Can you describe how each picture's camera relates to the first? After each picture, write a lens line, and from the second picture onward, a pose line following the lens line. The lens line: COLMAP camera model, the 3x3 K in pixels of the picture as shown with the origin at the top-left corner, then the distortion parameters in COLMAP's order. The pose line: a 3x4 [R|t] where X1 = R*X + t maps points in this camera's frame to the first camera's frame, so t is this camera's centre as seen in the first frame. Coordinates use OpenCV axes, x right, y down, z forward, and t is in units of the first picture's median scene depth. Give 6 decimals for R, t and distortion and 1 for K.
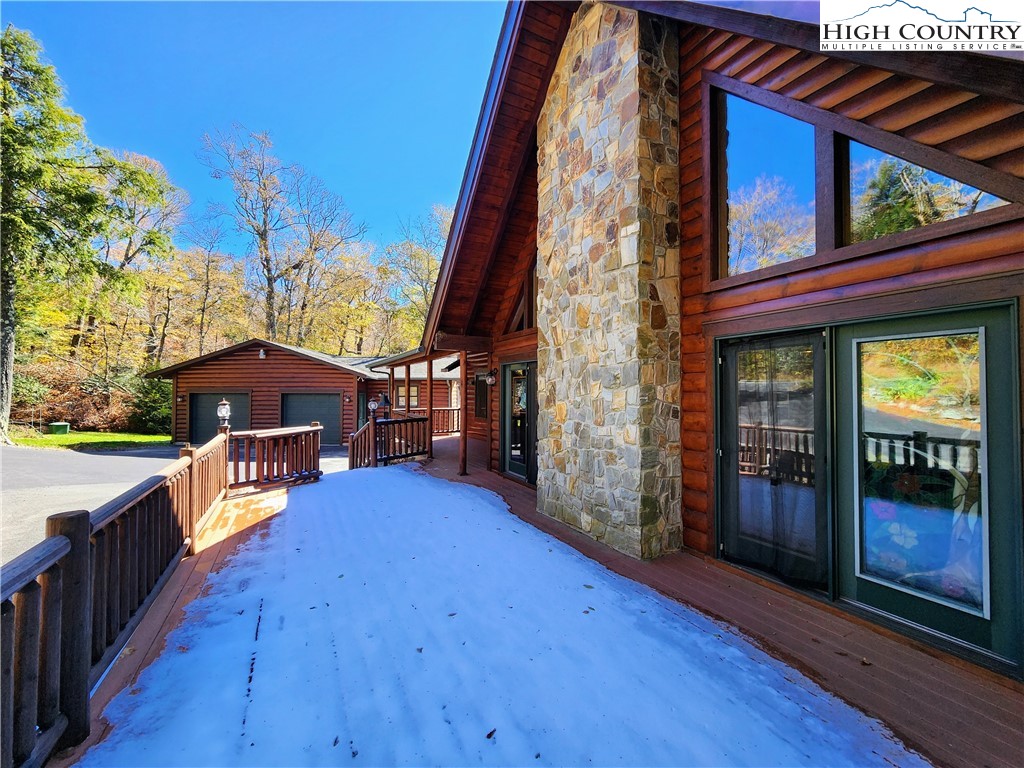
lens RADIAL K [[421.4, 0, 507.6], [0, 421.4, 384.5], [0, 0, 1]] dist [-0.001301, 0.000033]
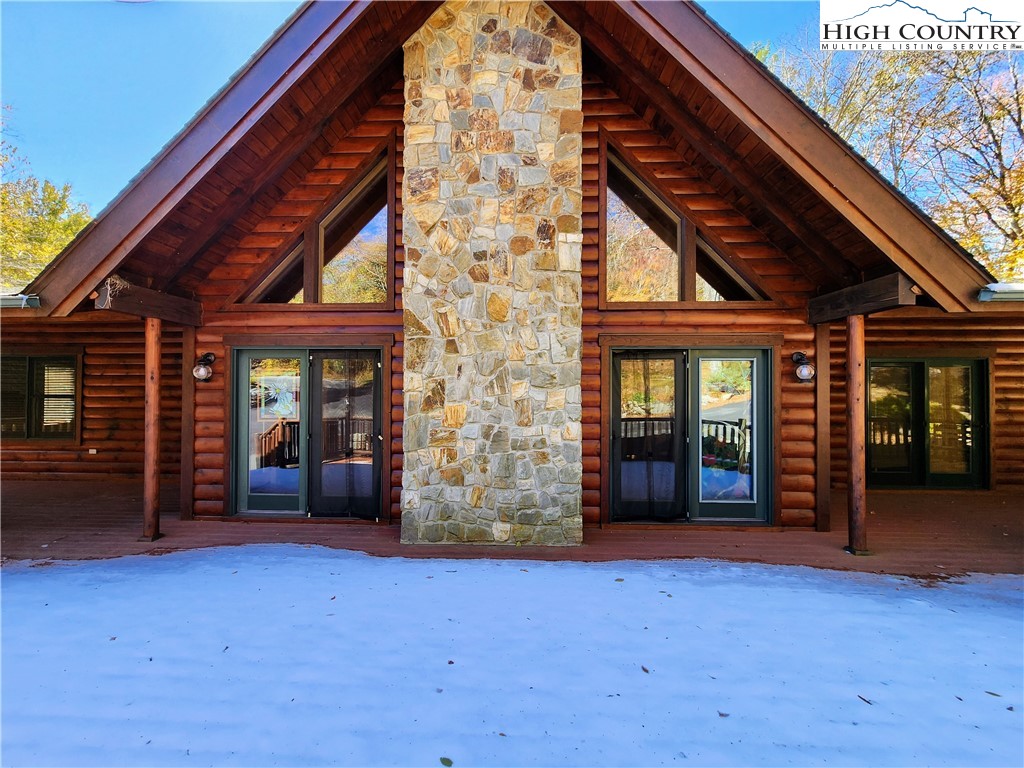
lens RADIAL K [[421.4, 0, 510.3], [0, 421.4, 384.9], [0, 0, 1]] dist [-0.001301, 0.000033]
pose [[0.493015, 0.004488, 0.870009, -0.633784], [-0.013707, 0.999903, 0.002609, 0.000851], [-0.869913, -0.013211, 0.493029, 0.547583]]
